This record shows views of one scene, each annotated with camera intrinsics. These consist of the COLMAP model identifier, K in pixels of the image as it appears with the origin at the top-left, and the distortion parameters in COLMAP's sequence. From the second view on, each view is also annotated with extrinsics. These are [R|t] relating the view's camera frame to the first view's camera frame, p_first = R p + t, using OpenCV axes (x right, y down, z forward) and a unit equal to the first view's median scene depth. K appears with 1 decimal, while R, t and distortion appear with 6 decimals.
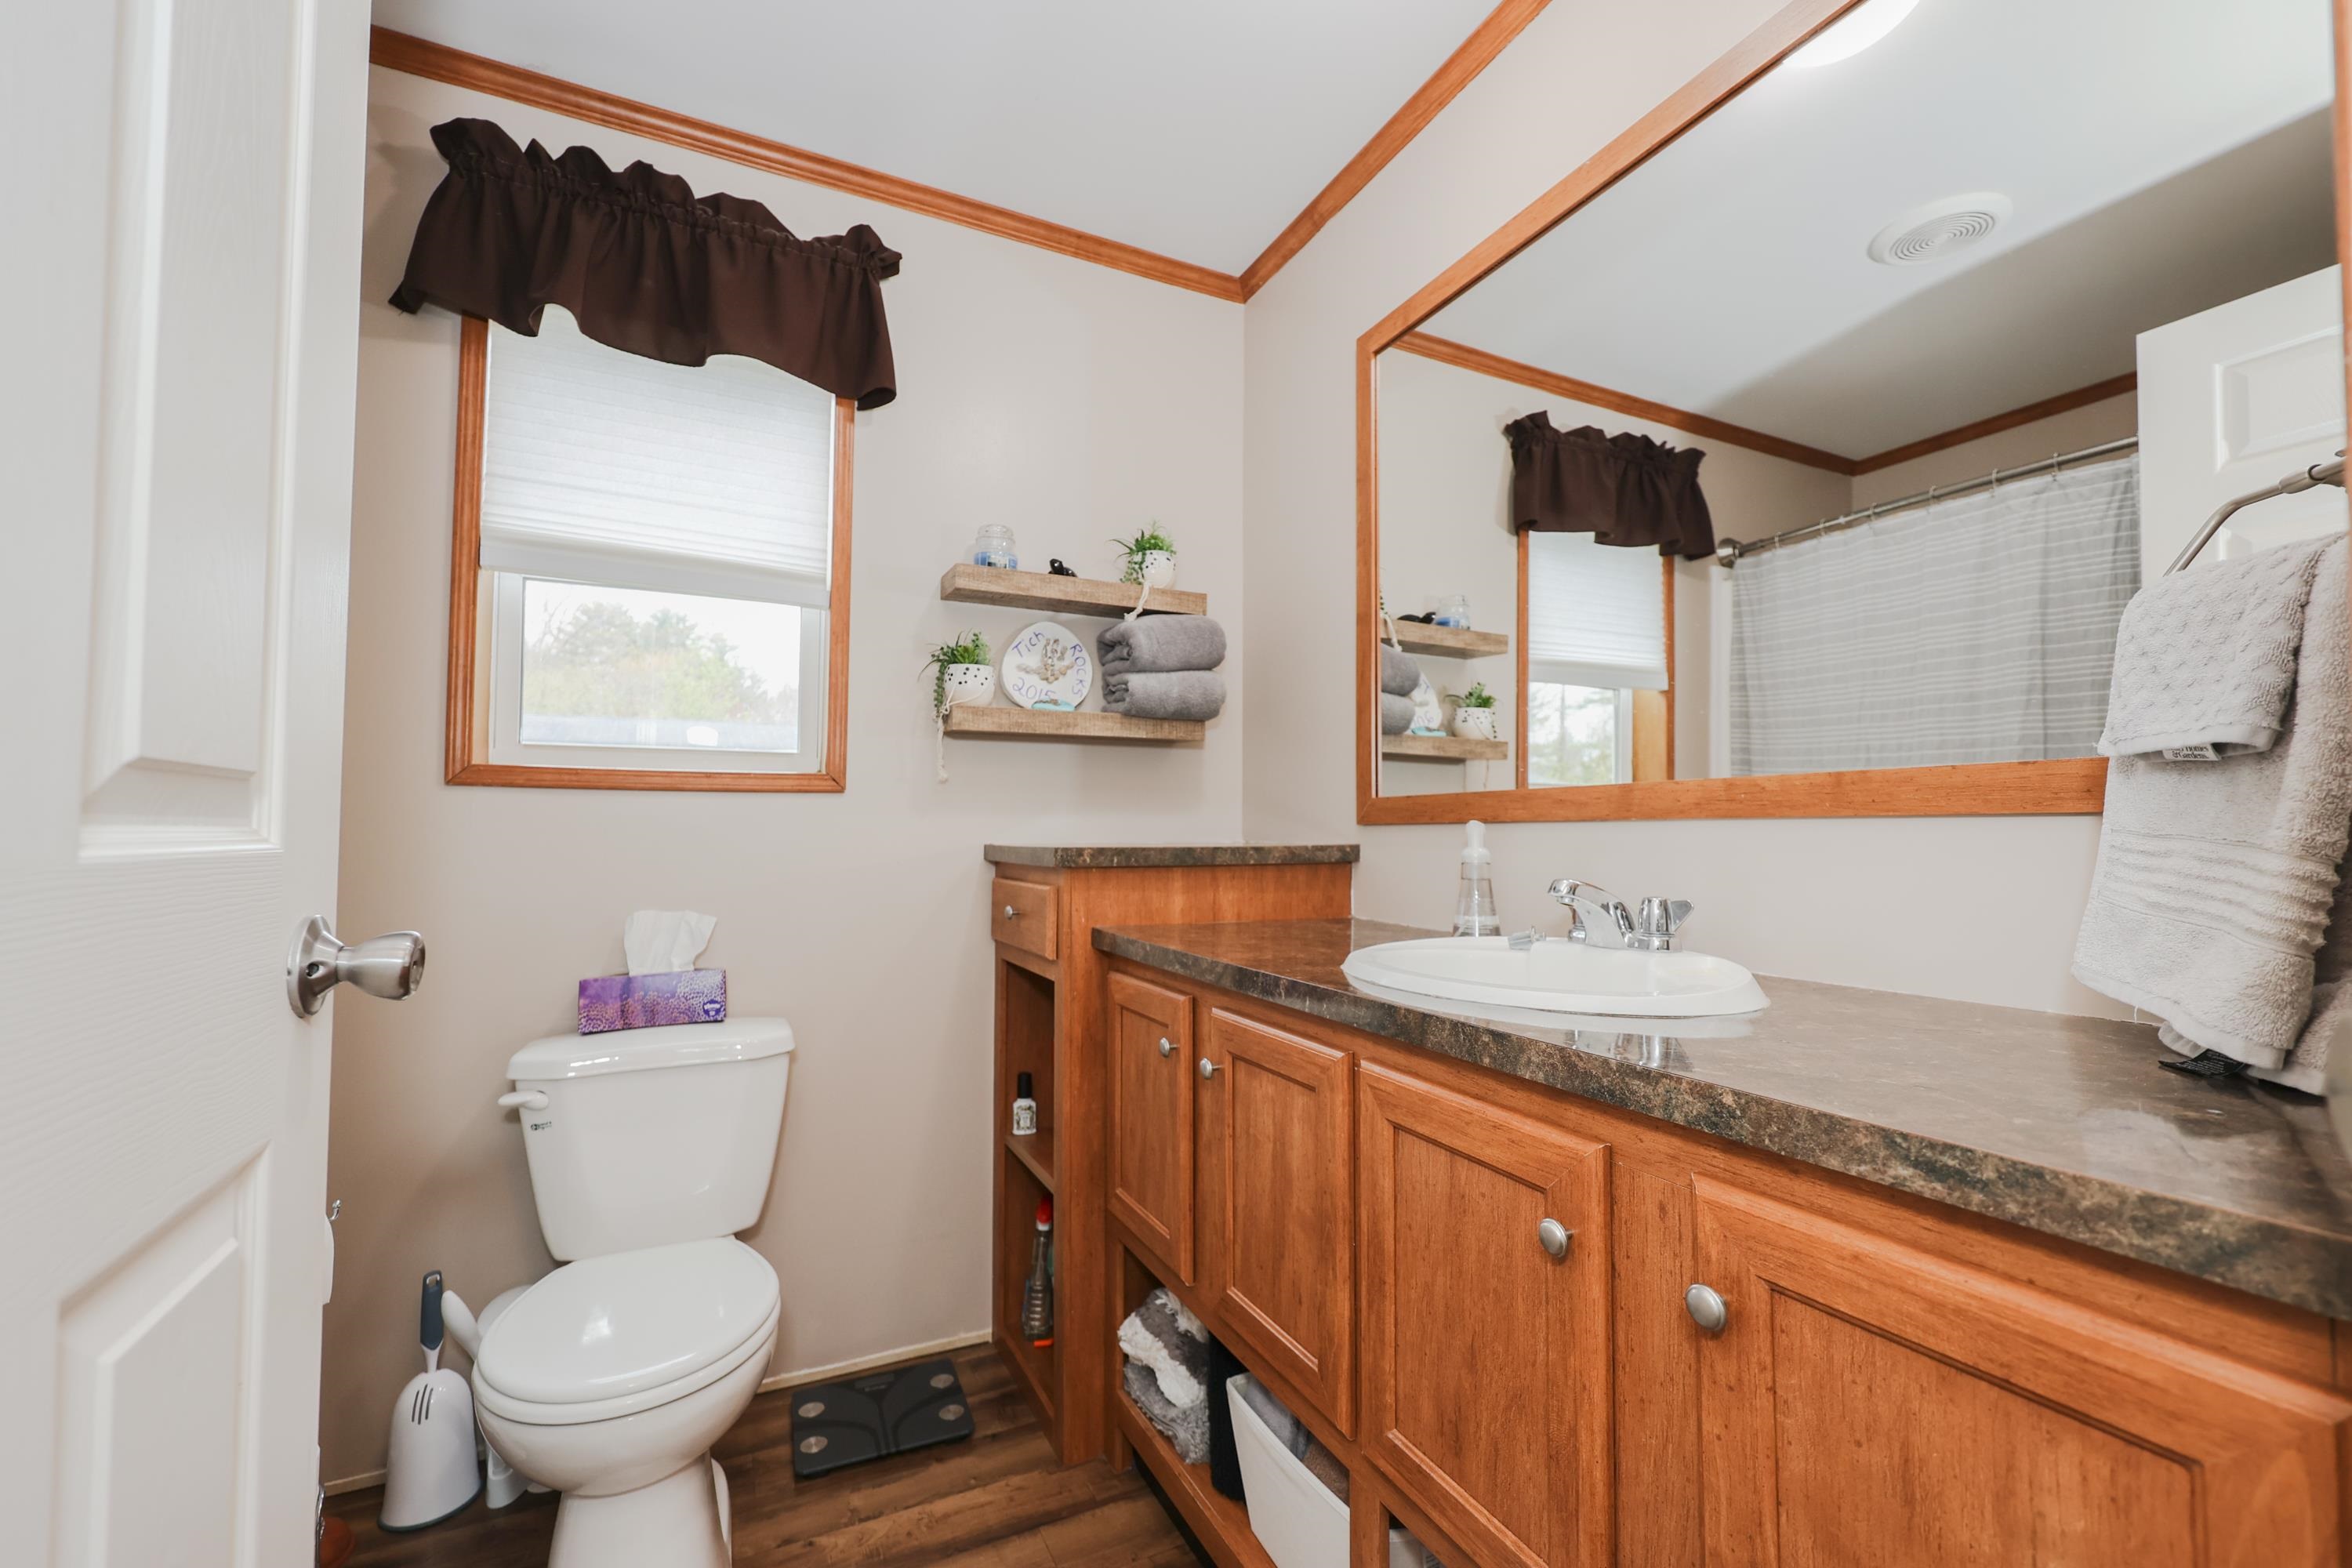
lens RADIAL K [[963.0, 0, 1185.7], [0, 963.0, 789.0], [0, 0, 1]] dist [0.000293, -0.000015]
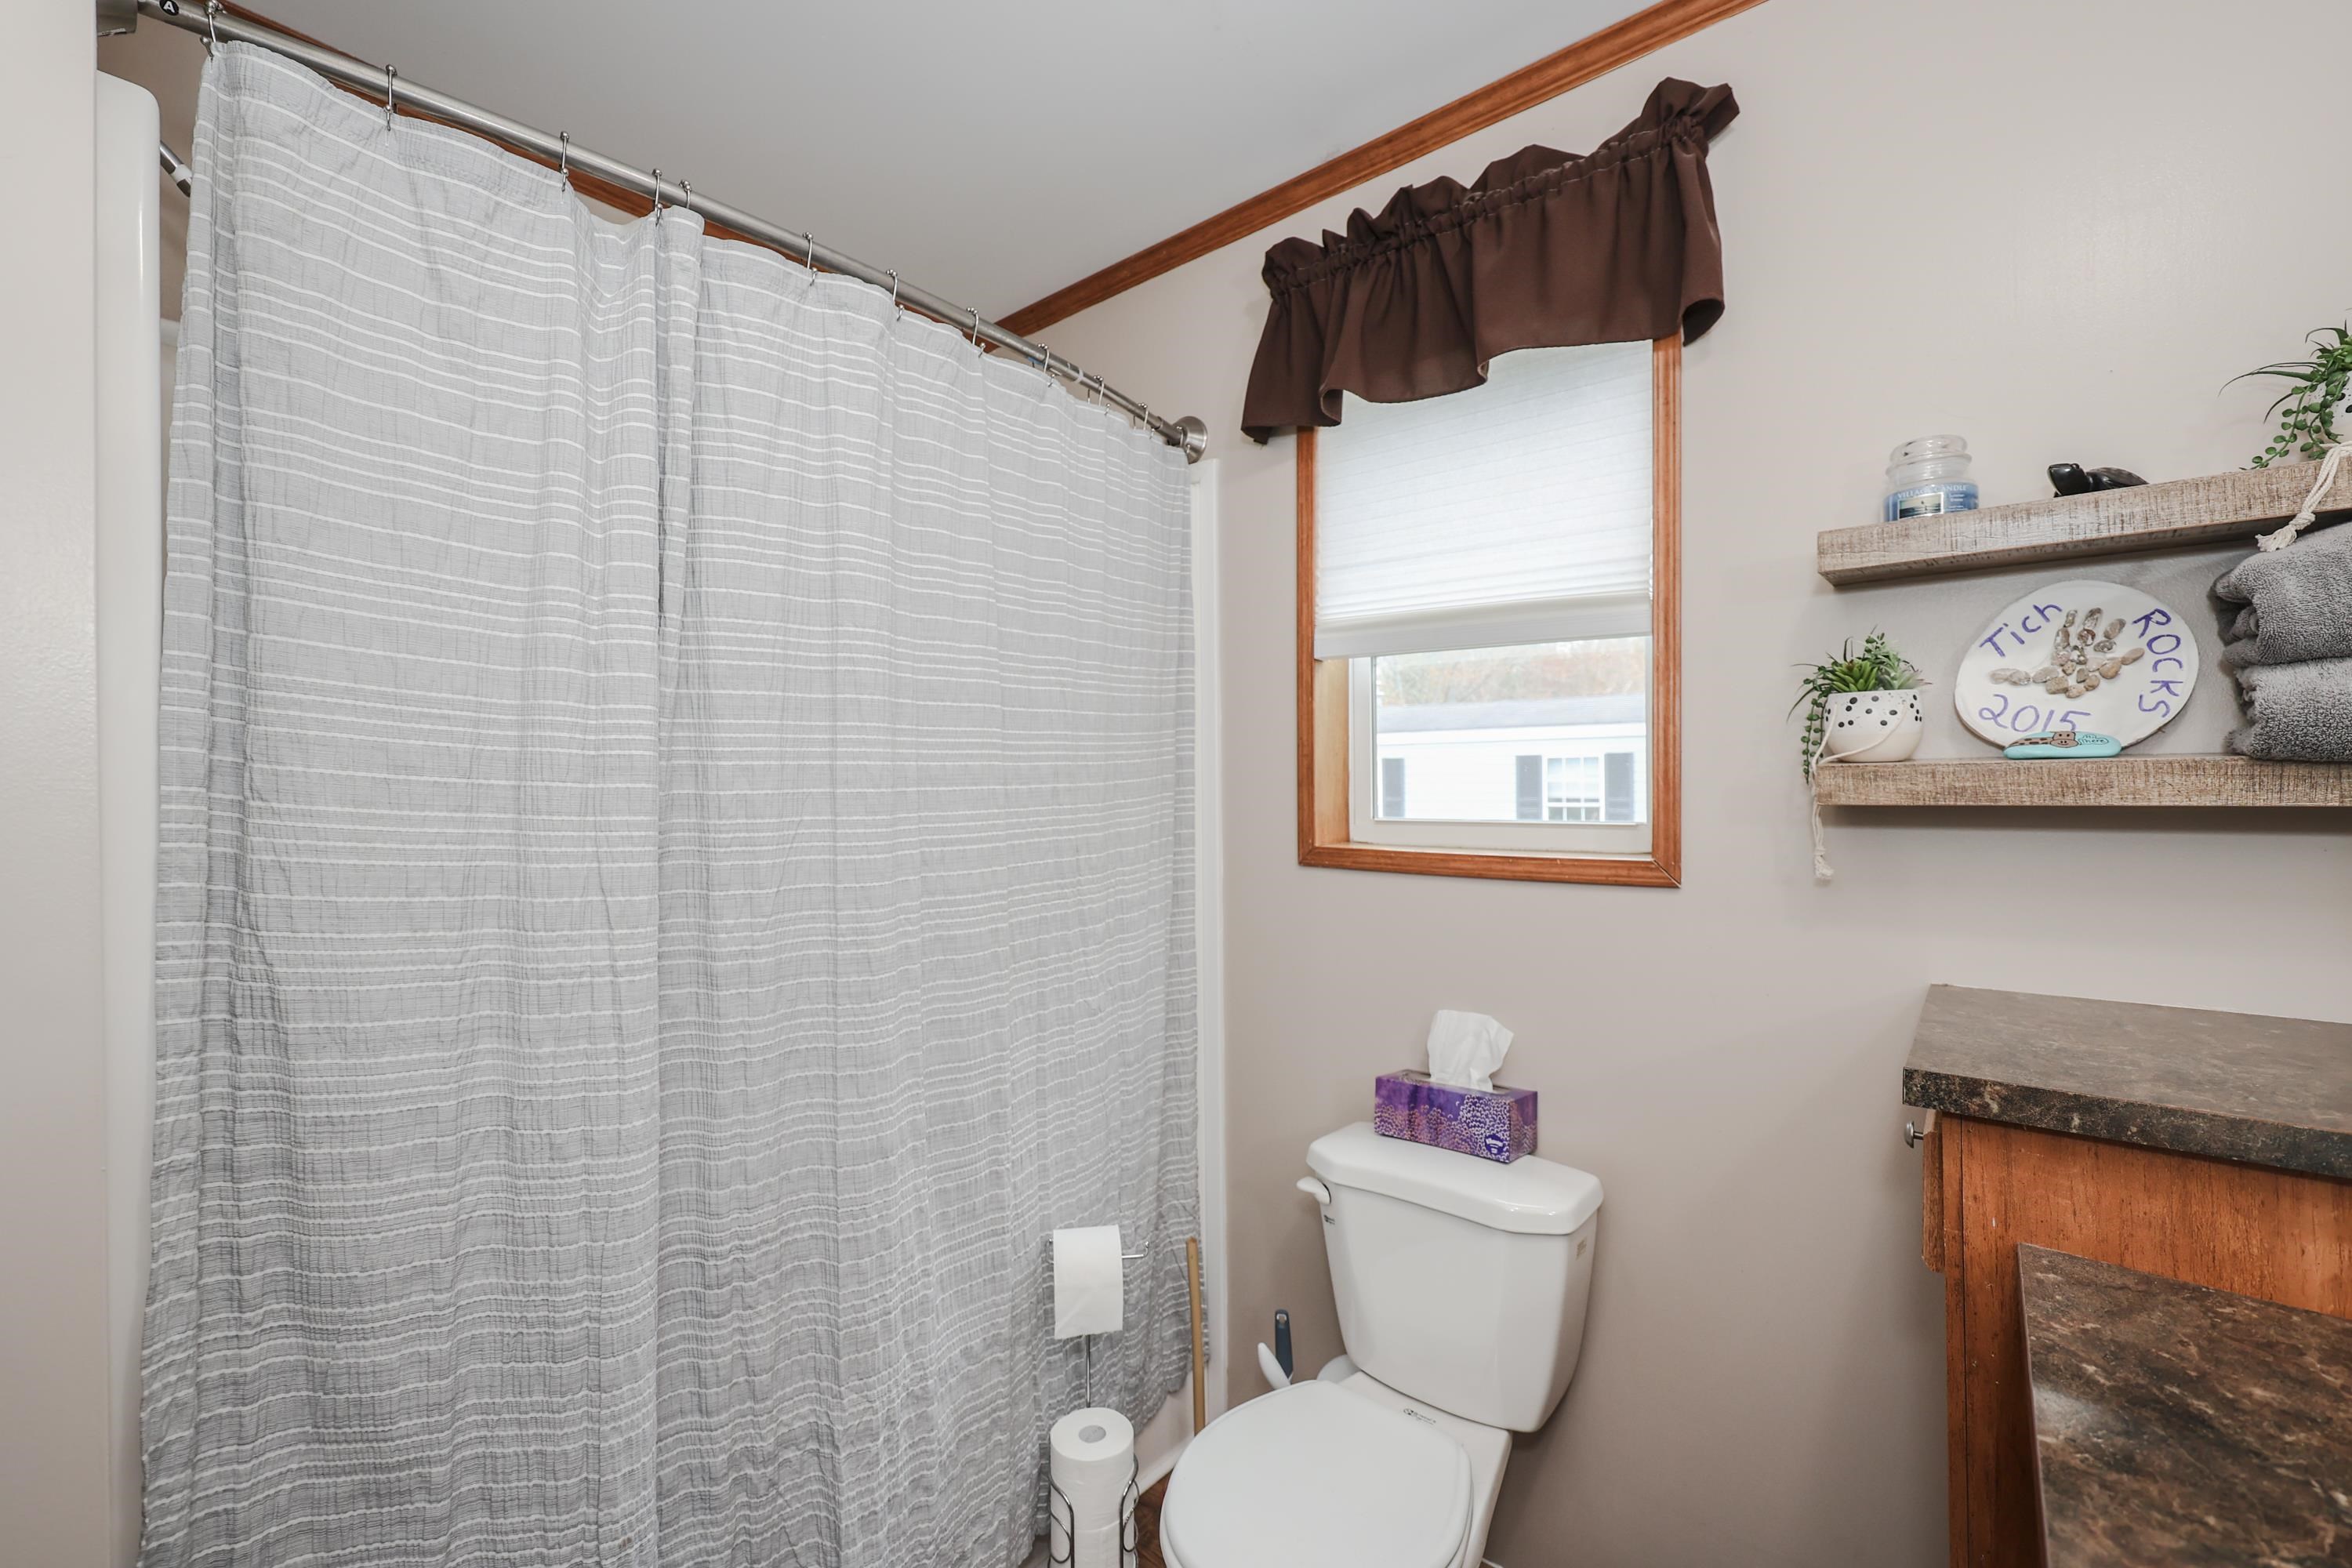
lens RADIAL K [[963.0, 0, 1185.7], [0, 963.0, 789.0], [0, 0, 1]] dist [0.000293, -0.000015]
pose [[0.423452, -0.006992, -0.905891, 0.148627], [0.041907, 0.999051, 0.011878, -0.097010], [0.904949, -0.042993, 0.423343, 0.371062]]
